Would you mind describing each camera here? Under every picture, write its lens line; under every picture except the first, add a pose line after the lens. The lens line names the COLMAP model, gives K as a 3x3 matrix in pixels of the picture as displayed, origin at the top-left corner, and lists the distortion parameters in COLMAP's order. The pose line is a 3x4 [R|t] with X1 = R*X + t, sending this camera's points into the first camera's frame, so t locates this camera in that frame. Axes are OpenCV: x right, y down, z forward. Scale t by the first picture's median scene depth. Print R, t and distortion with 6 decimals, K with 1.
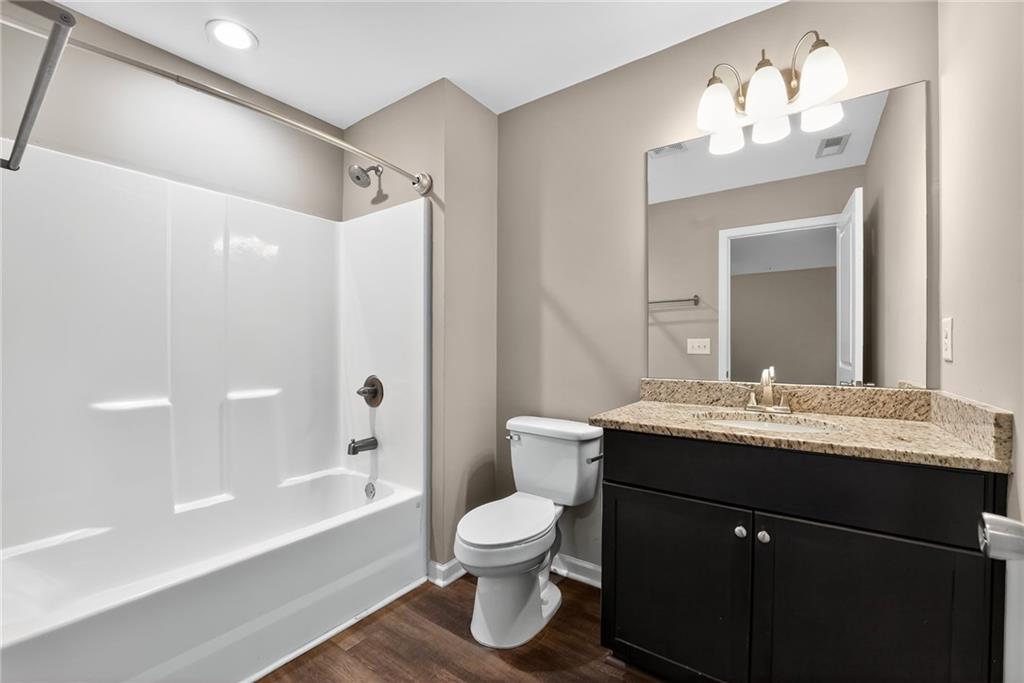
lens RADIAL K [[420.9, 0, 509.7], [0, 420.9, 350.5], [0, 0, 1]] dist [-0.024253, -0.000272]
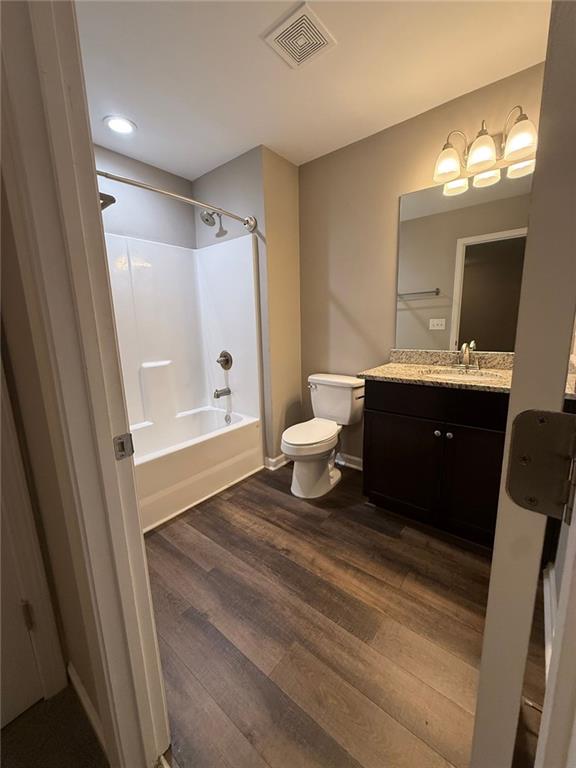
lens RADIAL K [[306.8, 0, 291.2], [0, 306.8, 380.0], [0, 0, 1]] dist [0.012393, -0.000012]
pose [[0.998683, -0.017451, -0.048250, -0.017005], [0.025564, 0.984585, 0.173031, -0.032493], [0.044487, -0.174036, 0.983734, -0.205702]]
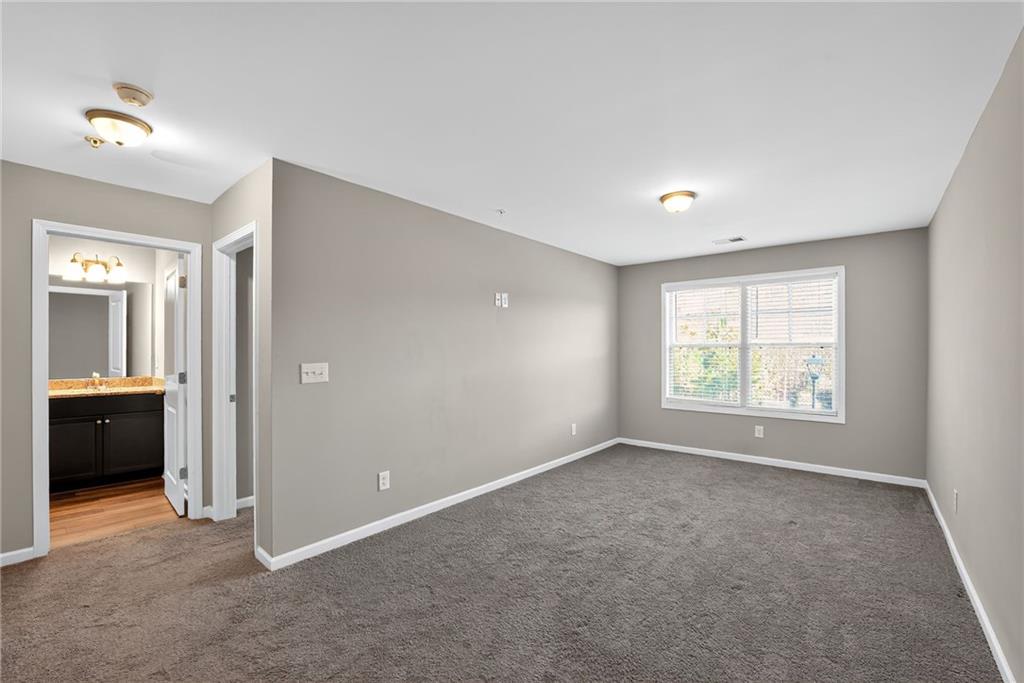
lens RADIAL K [[420.9, 0, 505.7], [0, 420.9, 348.1], [0, 0, 1]] dist [-0.024253, -0.000272]
pose [[0.081282, 0.002155, 0.996689, -1.458269], [0.006277, 0.999977, -0.002674, -0.074971], [-0.996671, 0.006474, 0.081266, -1.491947]]
